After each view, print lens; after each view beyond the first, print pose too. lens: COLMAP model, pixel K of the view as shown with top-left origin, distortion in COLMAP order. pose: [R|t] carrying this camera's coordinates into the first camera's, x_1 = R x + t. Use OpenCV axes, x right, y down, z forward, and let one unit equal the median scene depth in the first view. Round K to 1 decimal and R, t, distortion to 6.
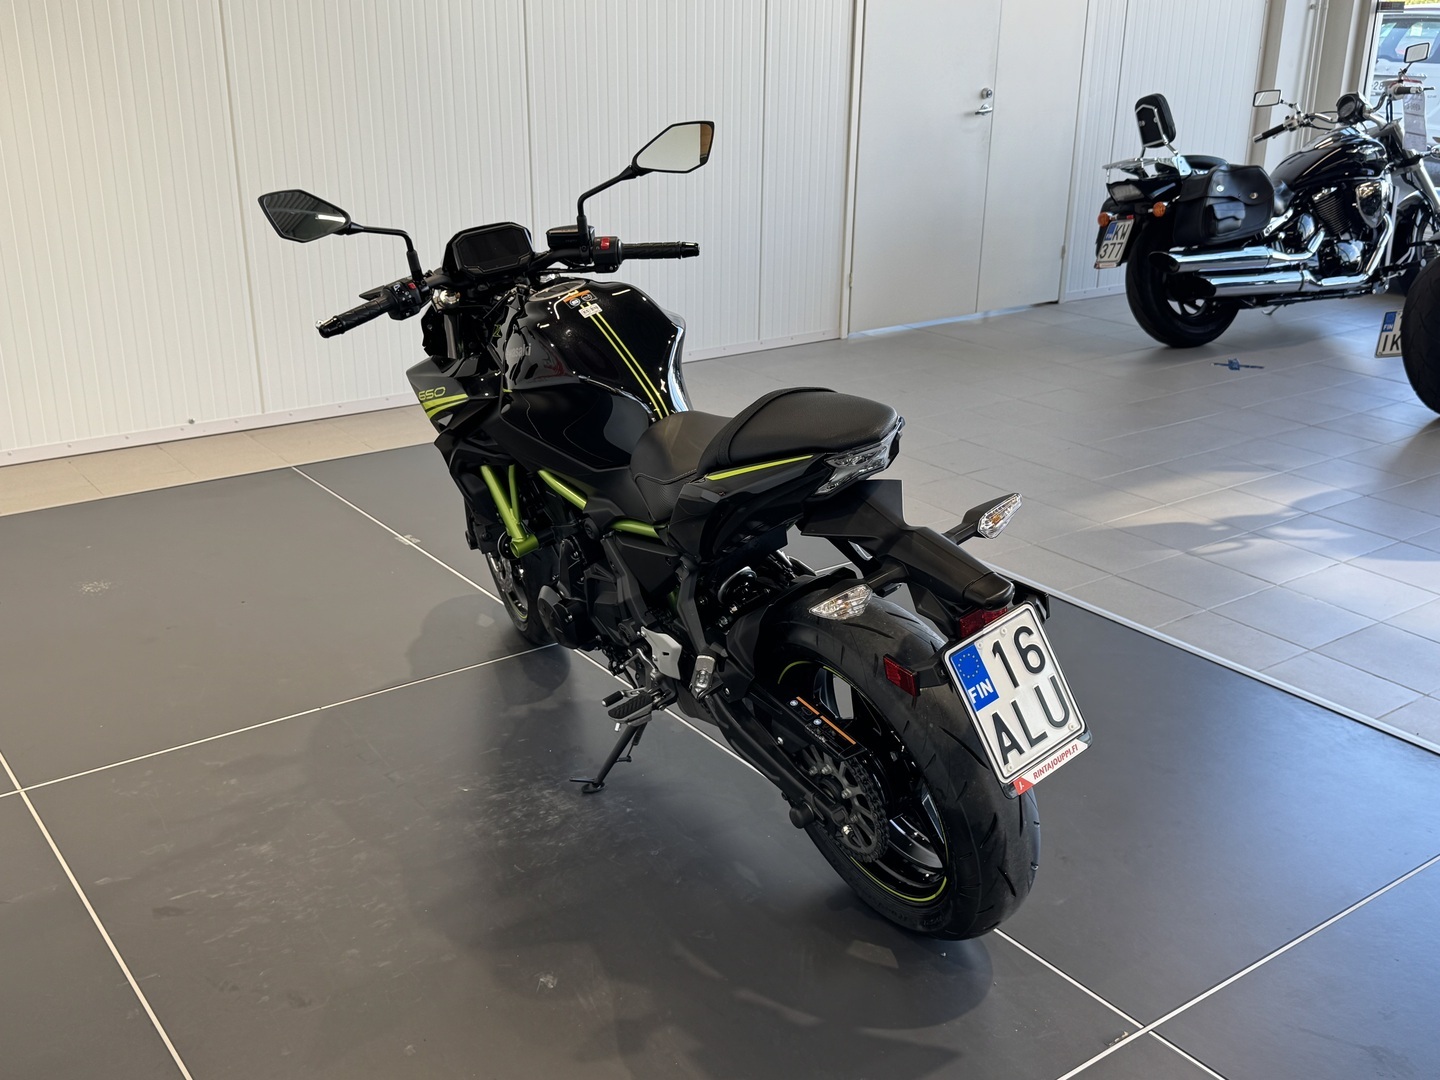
lens RADIAL K [[1465.9, 0, 720.0], [0, 1465.9, 540.0], [0, 0, 1]] dist [0.110042, -0.007104]
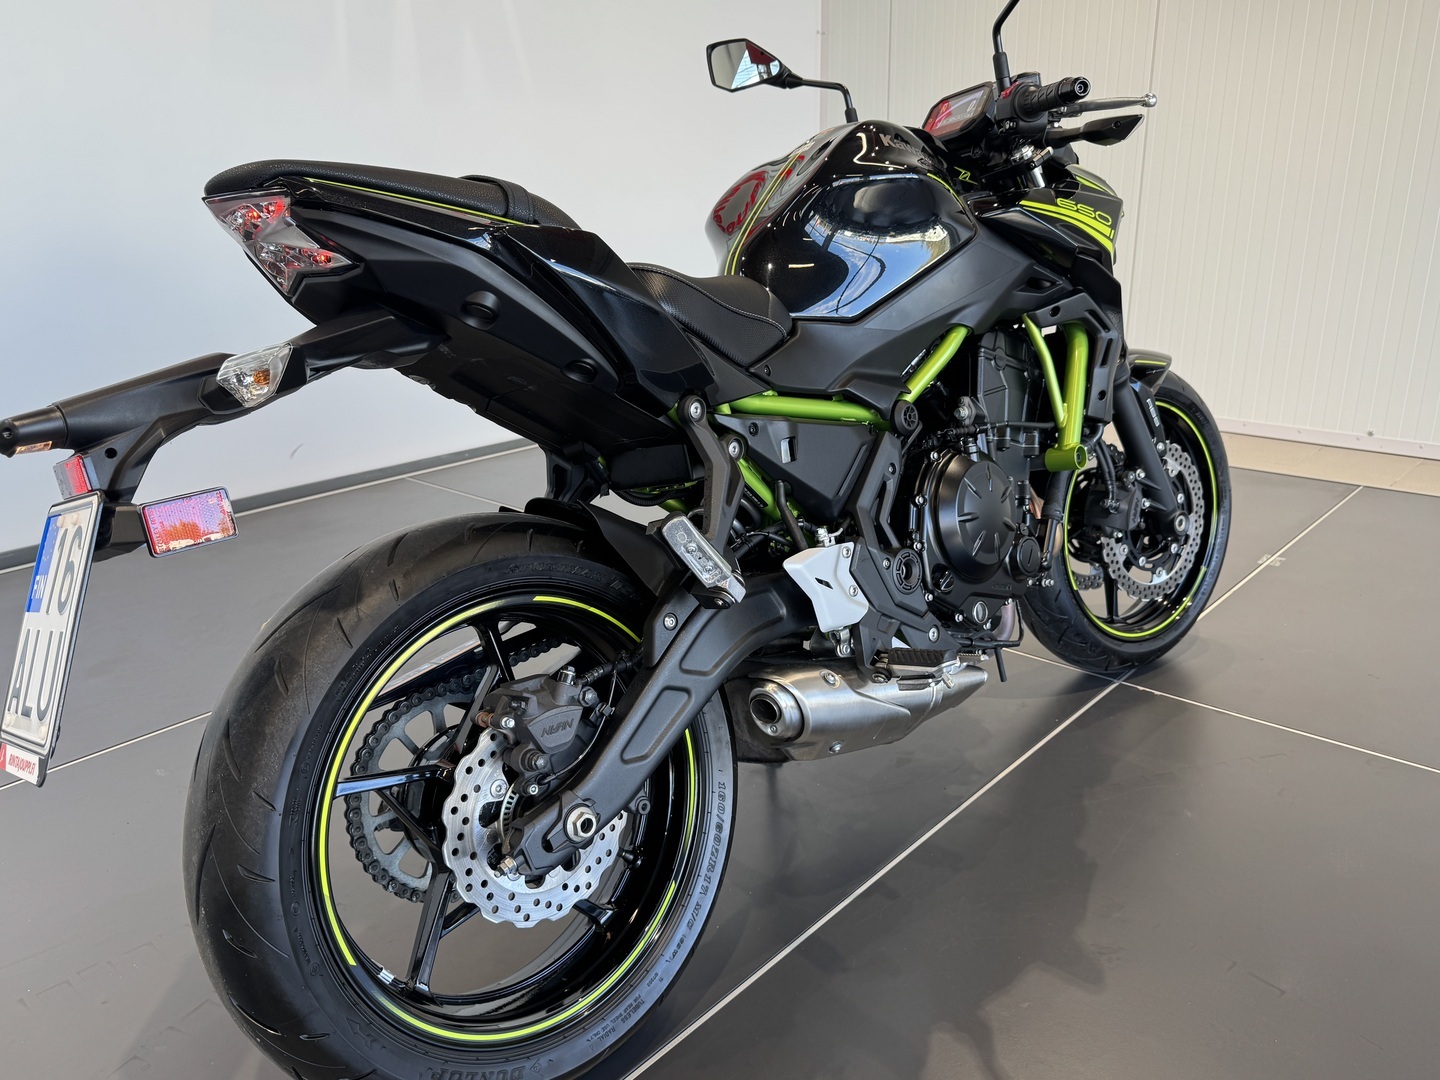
lens RADIAL K [[1089.0, 0, 720.0], [0, 1089.0, 540.0], [0, 0, 1]] dist [0.092337, -0.172798]
pose [[0.201119, 0.292850, -0.934767, 0.486085], [-0.315060, 0.922899, 0.221345, -0.079977], [0.927517, 0.249992, 0.277878, 0.831381]]
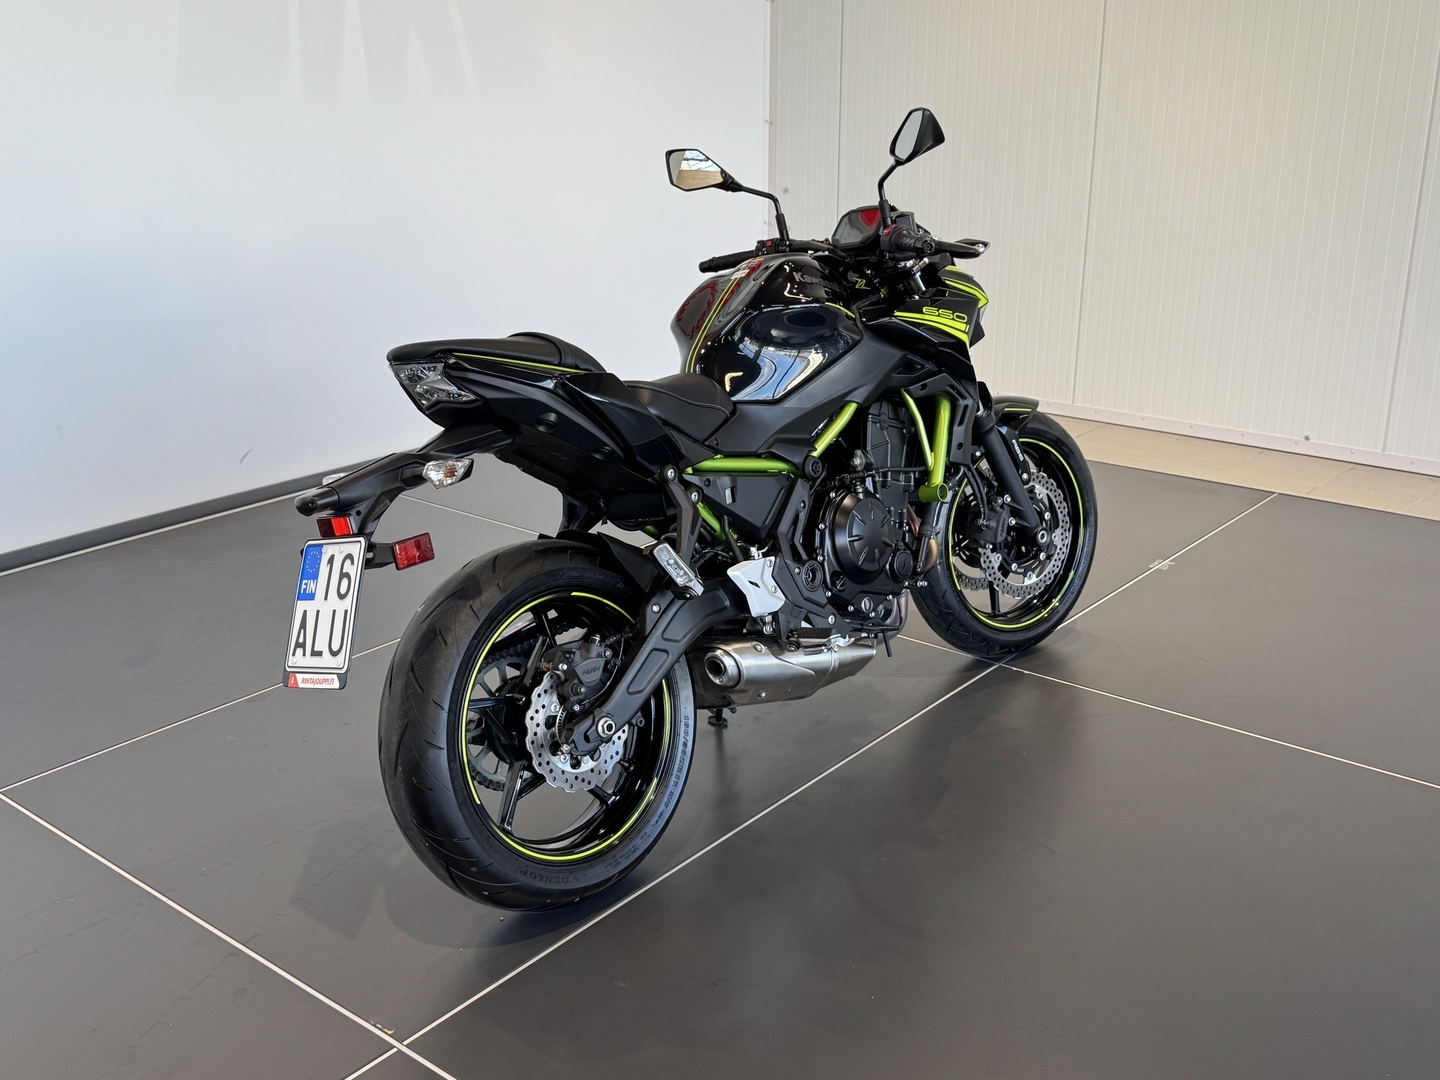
lens RADIAL K [[1465.9, 0, 720.0], [0, 1465.9, 540.0], [0, 0, 1]] dist [0.110042, -0.007104]
pose [[0.247042, 0.298378, -0.921922, 0.930296], [-0.325166, 0.921772, 0.211197, -0.194488], [0.912819, 0.247603, 0.324738, 0.669847]]
